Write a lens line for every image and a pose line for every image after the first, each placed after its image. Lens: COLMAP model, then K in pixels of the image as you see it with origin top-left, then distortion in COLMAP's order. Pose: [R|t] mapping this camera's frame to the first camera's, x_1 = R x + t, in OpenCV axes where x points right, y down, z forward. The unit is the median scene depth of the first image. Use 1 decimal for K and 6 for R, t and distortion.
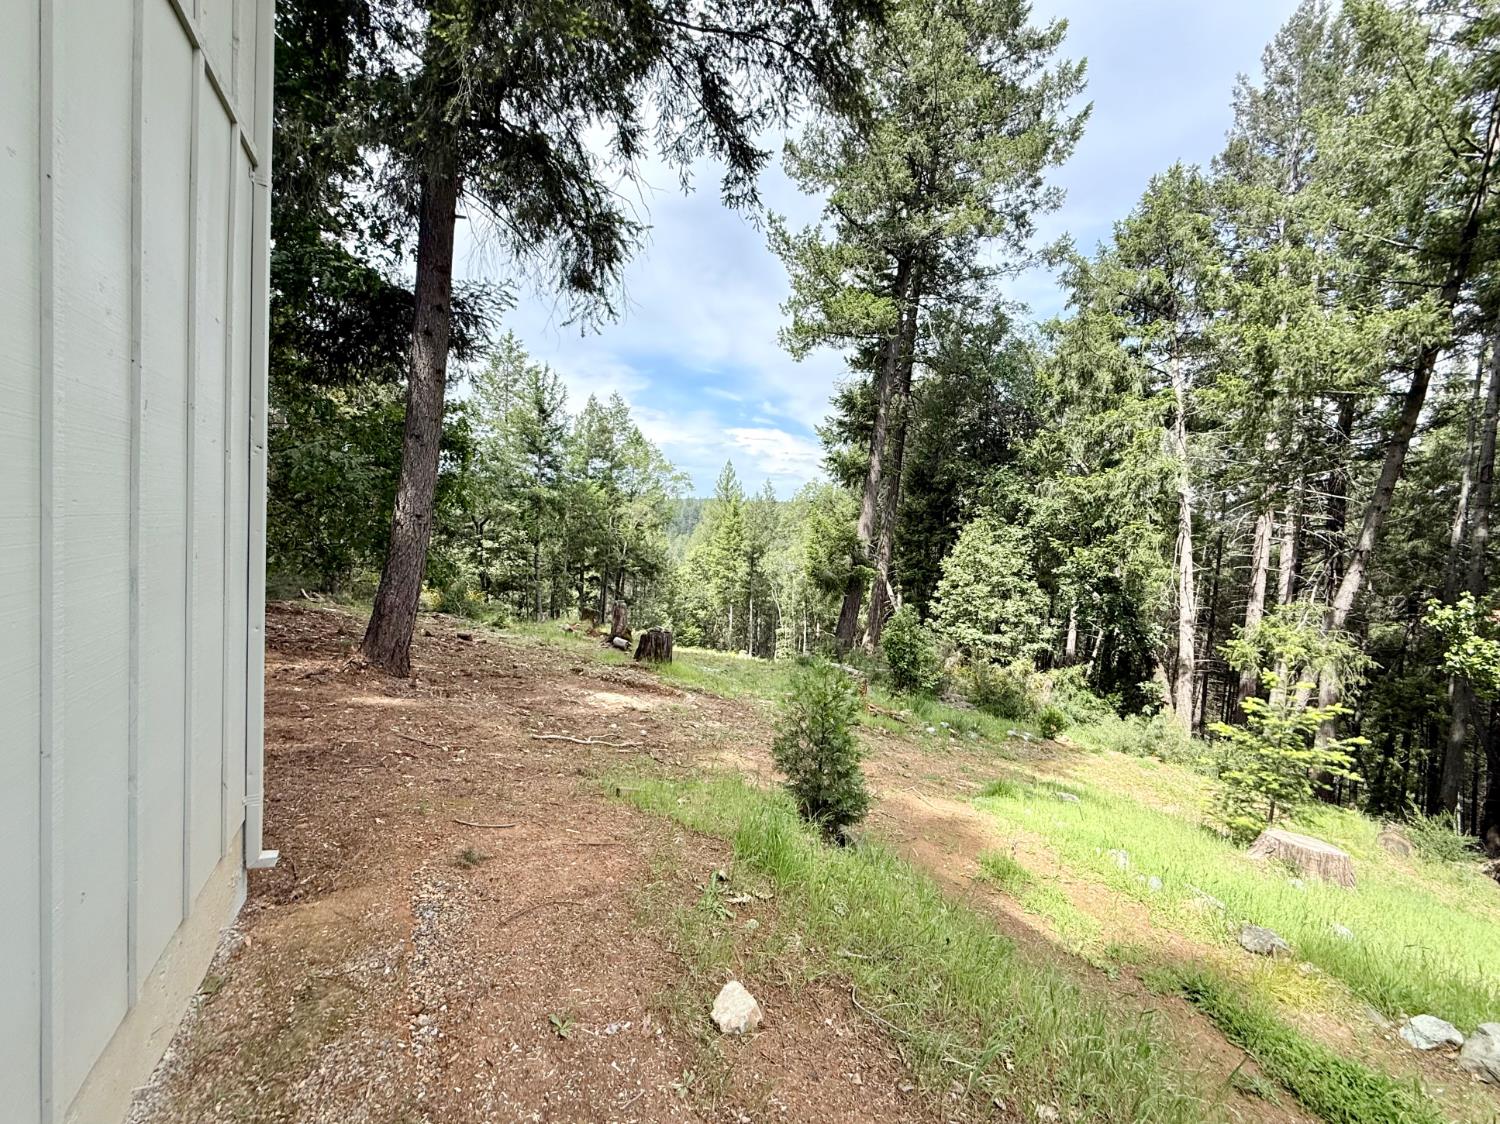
lens RADIAL K [[603.5, 0, 750.0], [0, 603.5, 562.0], [0, 0, 1]] dist [0.002126, 0.000258]
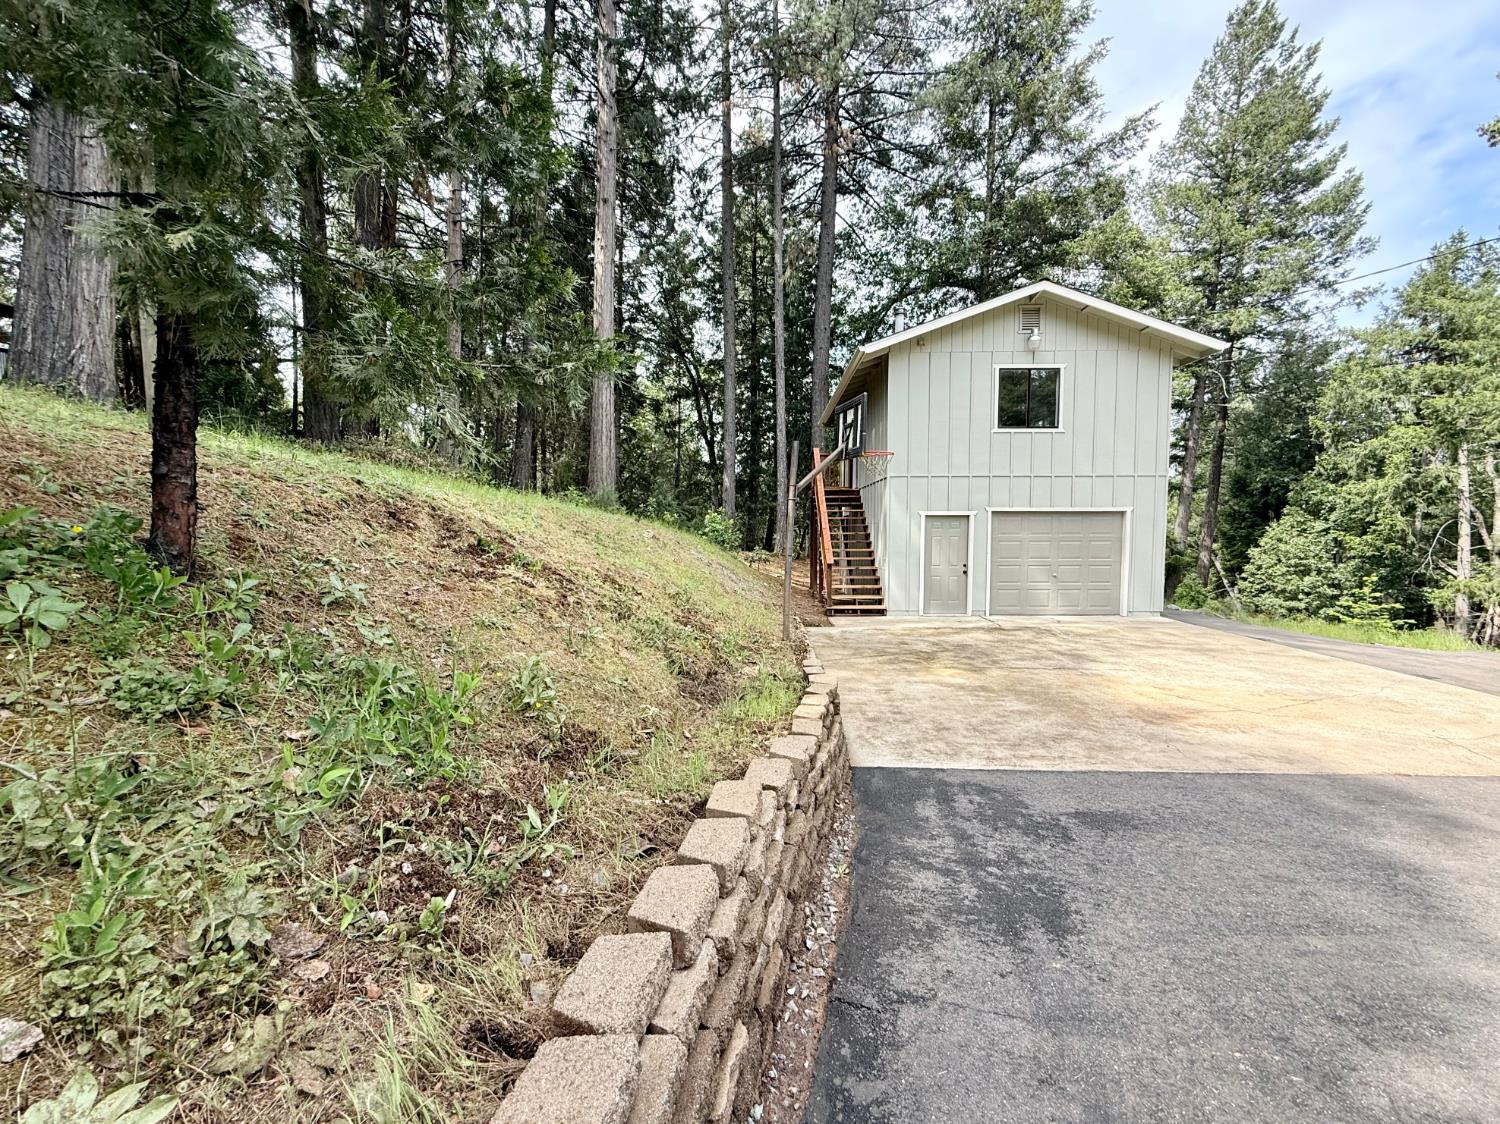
lens RADIAL K [[603.5, 0, 750.0], [0, 603.5, 562.0], [0, 0, 1]] dist [0.002126, 0.000258]
pose [[0.875973, -0.036667, -0.480965, -0.011065], [0.029707, 0.999315, -0.022080, 0.020303], [0.481445, 0.005053, 0.876462, -0.702764]]
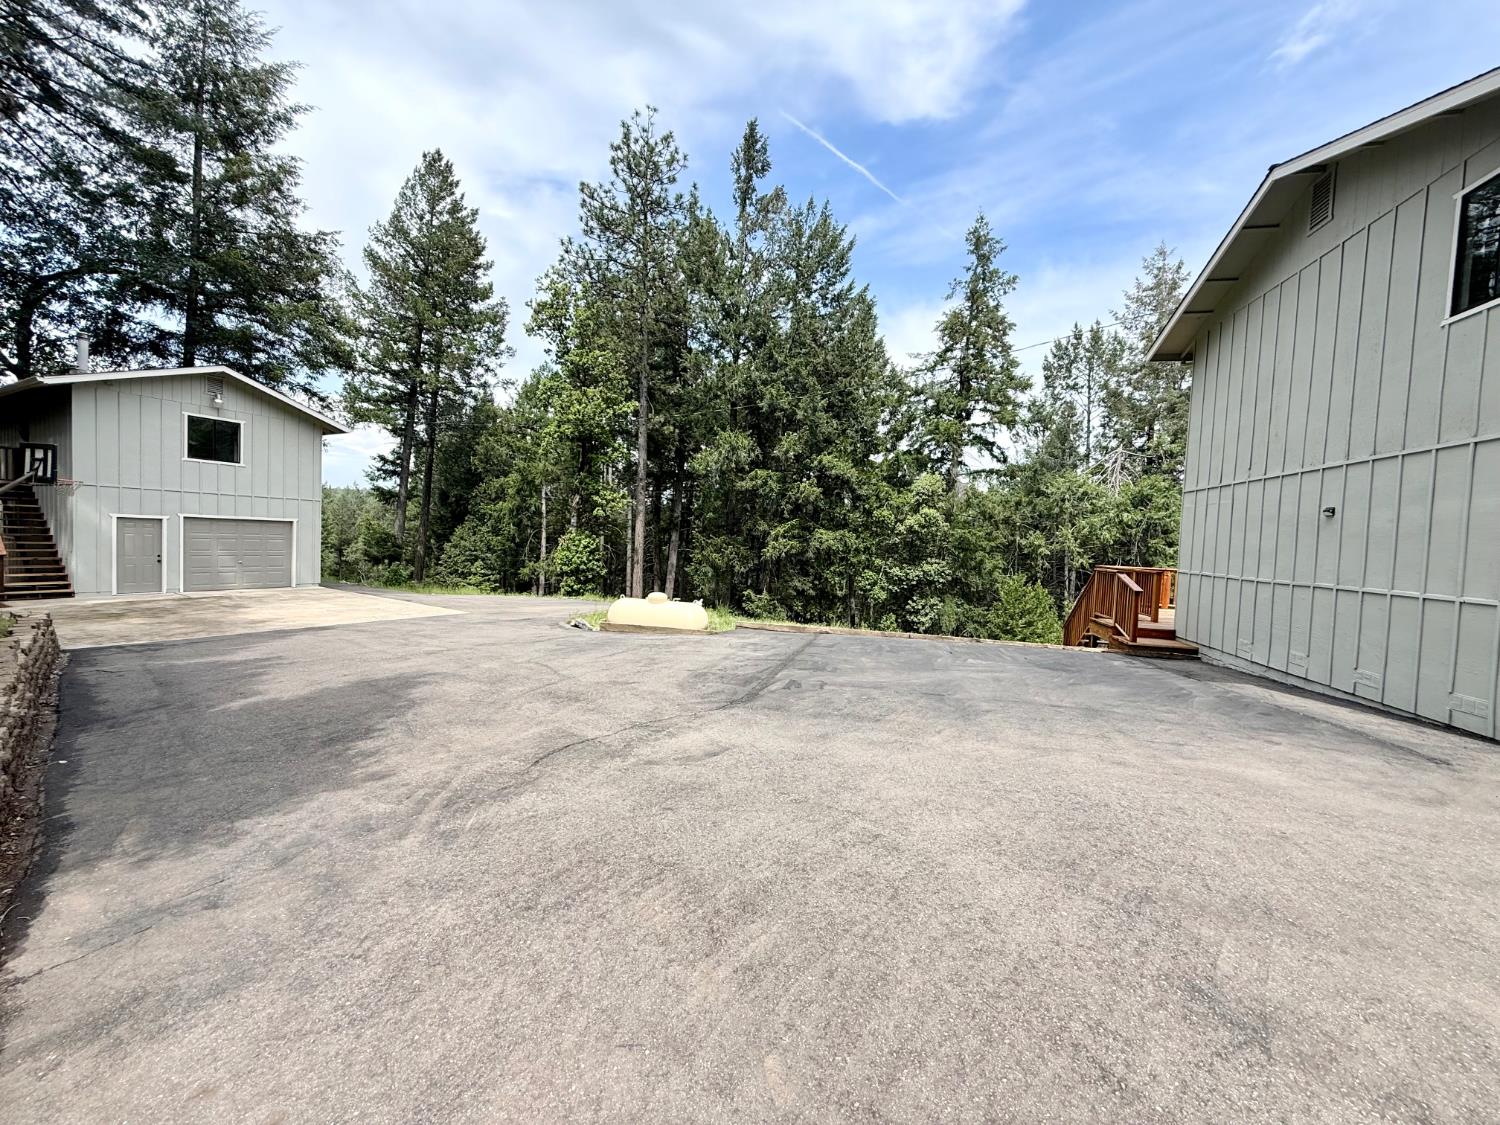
lens RADIAL K [[603.5, 0, 750.0], [0, 603.5, 562.5], [0, 0, 1]] dist [0.002126, 0.000258]
pose [[0.838874, -0.049795, 0.542043, 0.088975], [0.038147, 0.998737, 0.032713, 0.027707], [-0.542987, -0.006765, 0.839714, -1.094263]]
